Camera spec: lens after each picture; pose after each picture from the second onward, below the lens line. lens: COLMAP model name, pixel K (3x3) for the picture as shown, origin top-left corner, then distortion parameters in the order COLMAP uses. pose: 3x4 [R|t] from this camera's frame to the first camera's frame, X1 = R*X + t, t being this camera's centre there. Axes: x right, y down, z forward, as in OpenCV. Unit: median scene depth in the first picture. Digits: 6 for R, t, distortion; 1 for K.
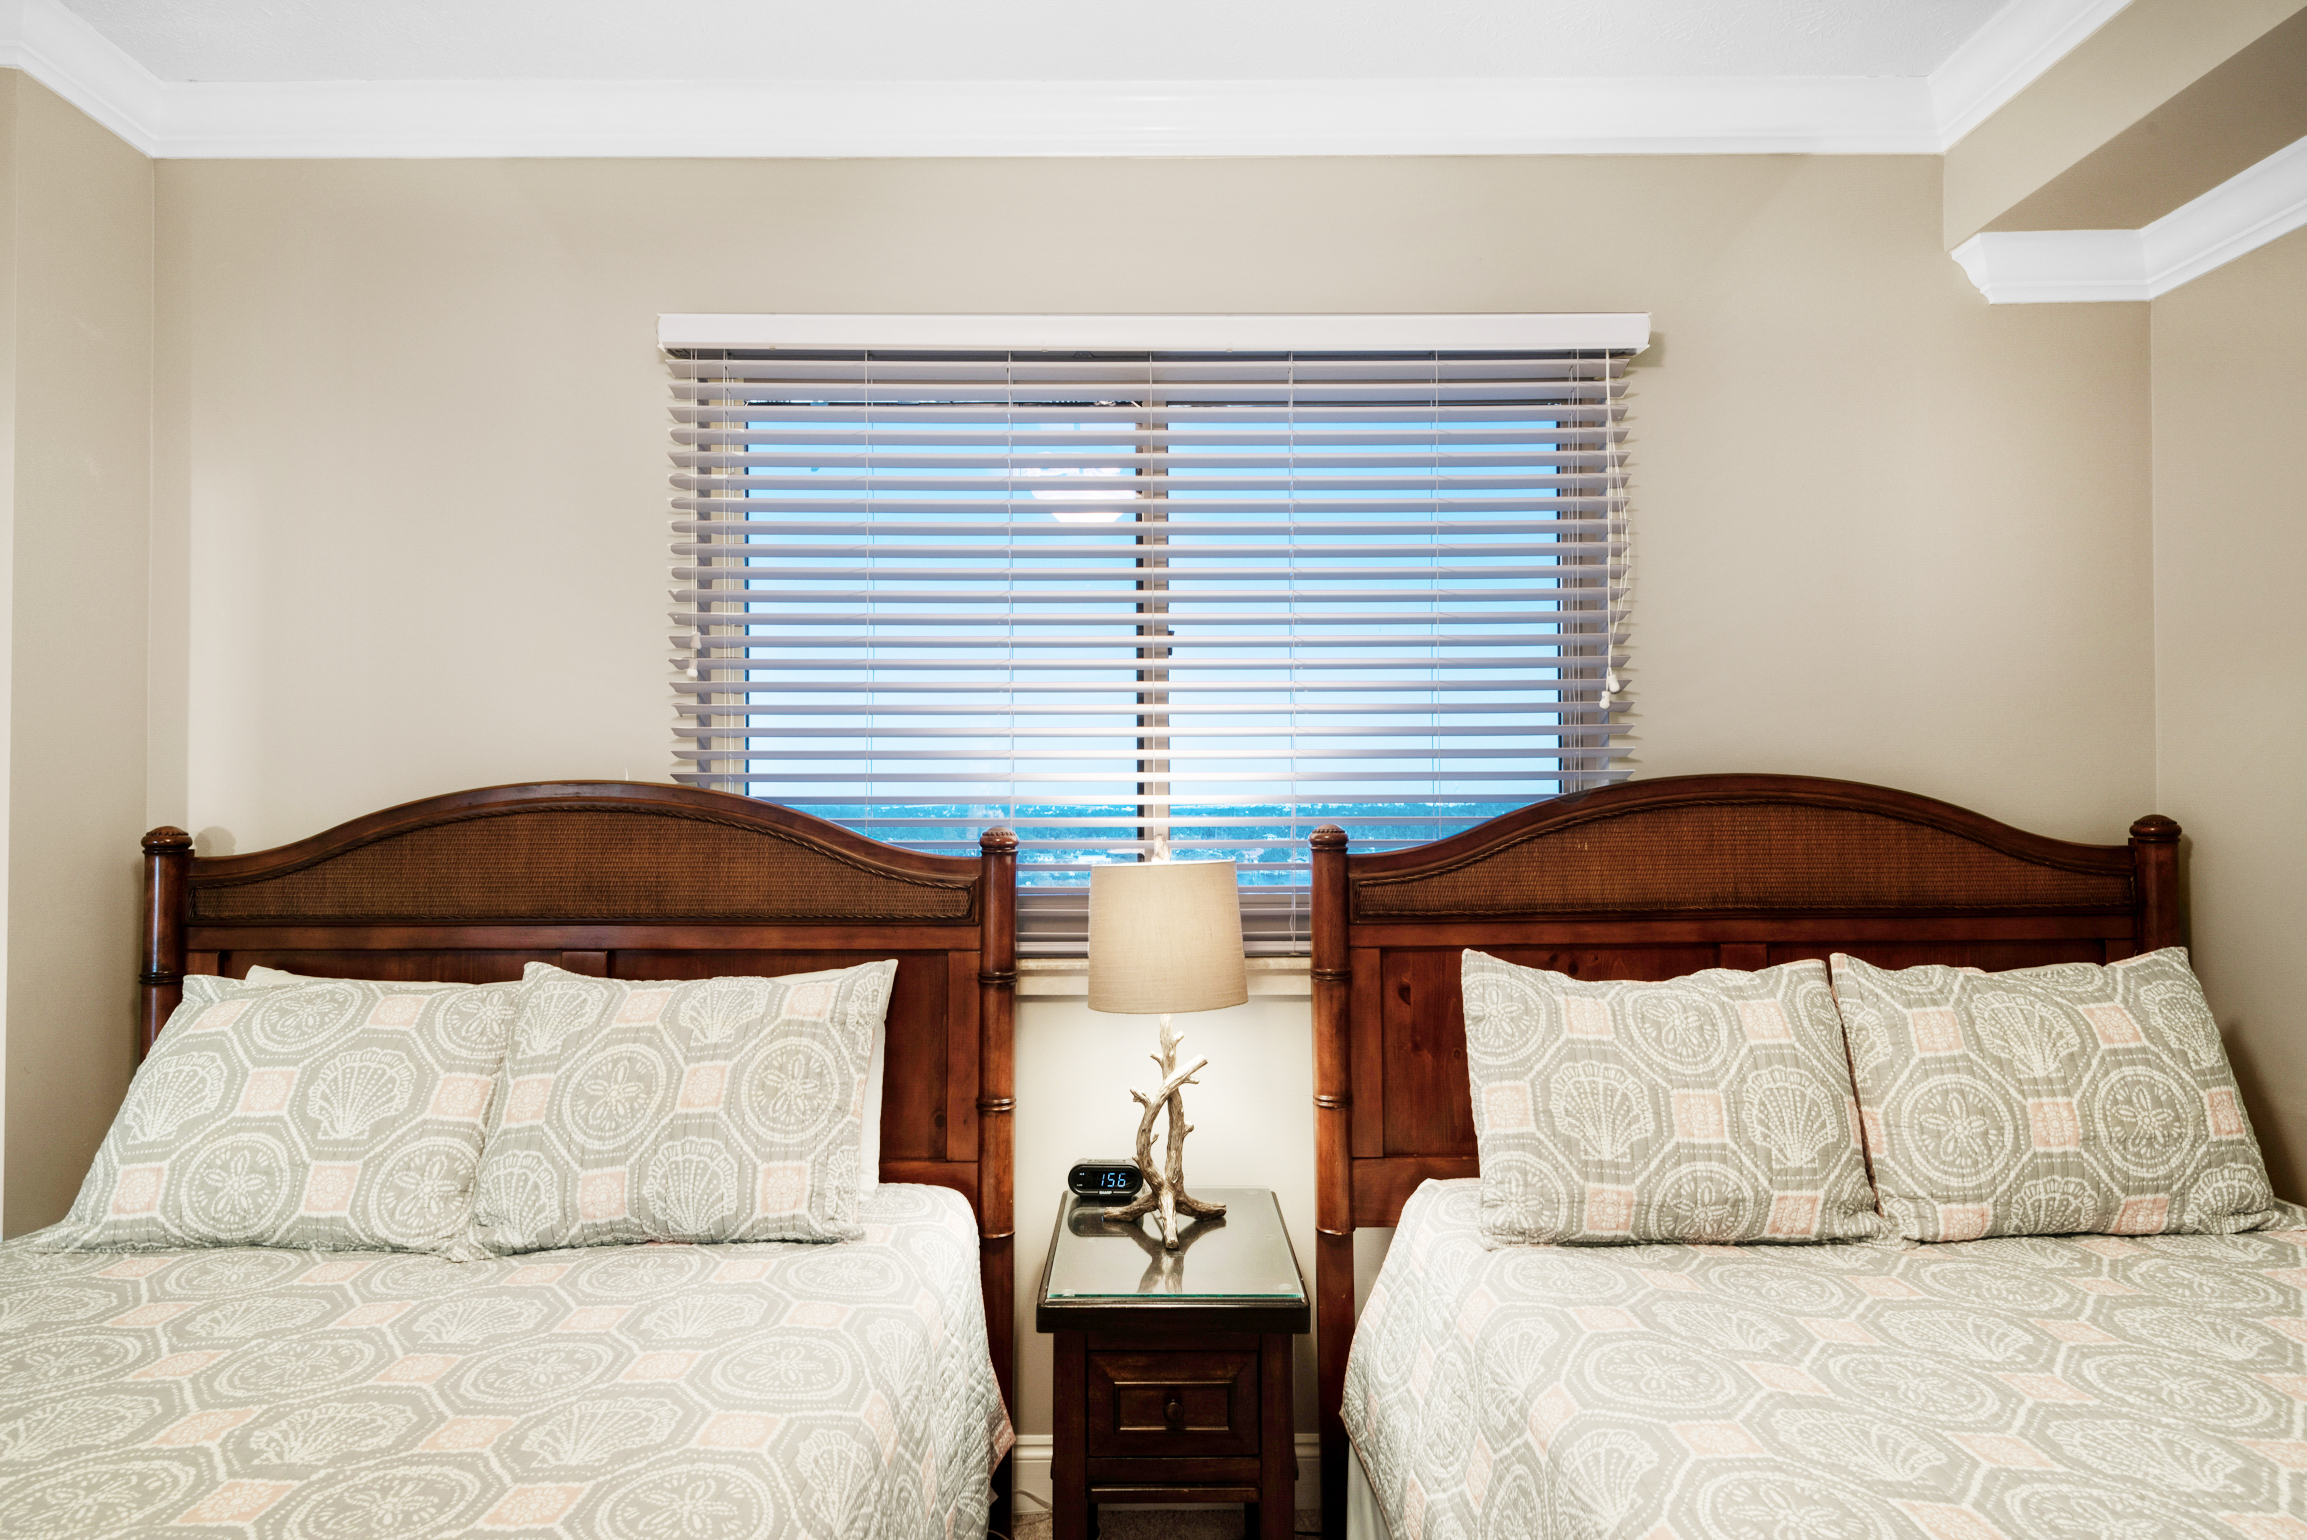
lens RADIAL K [[1254.5, 0, 1142.9], [0, 1254.5, 777.2], [0, 0, 1]] dist [0.039248, -0.031039]
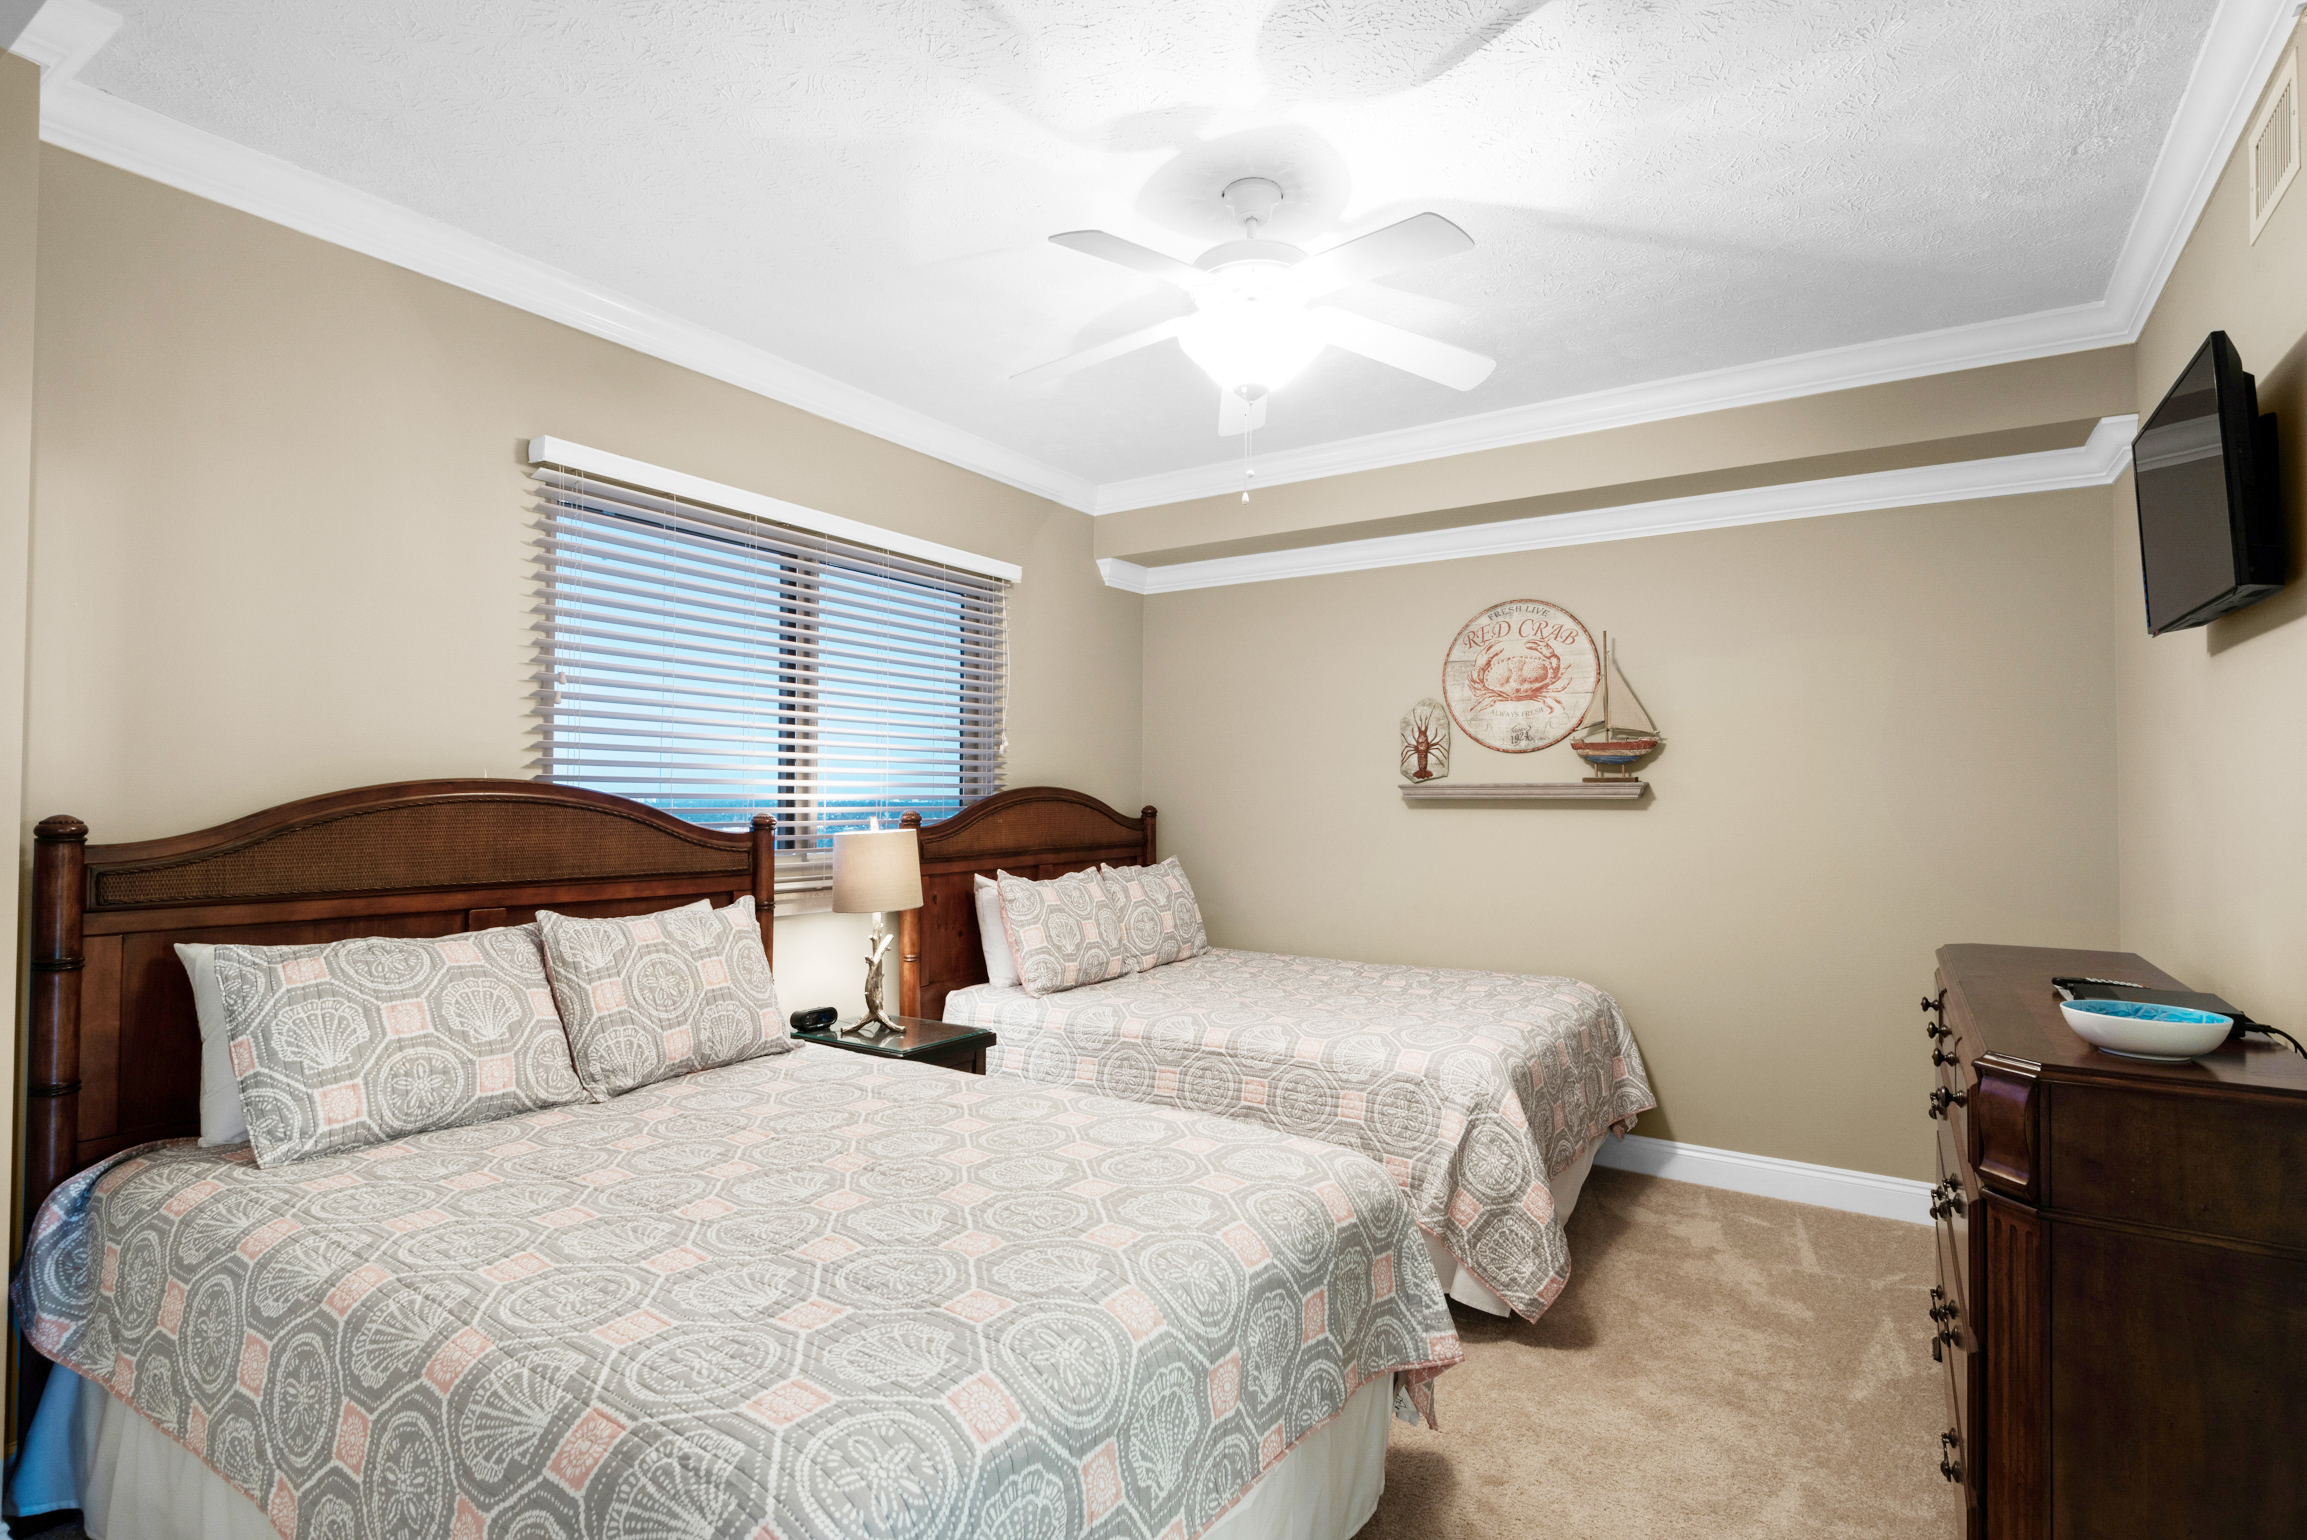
lens RADIAL K [[1161.6, 0, 1150.1], [0, 1161.6, 767.8], [0, 0, 1]] dist [-0.027358, -0.000441]
pose [[0.543089, 0.027292, 0.839231, -1.111188], [-0.027340, 0.999516, -0.014811, -0.010665], [-0.839230, -0.014901, 0.543573, -0.236801]]
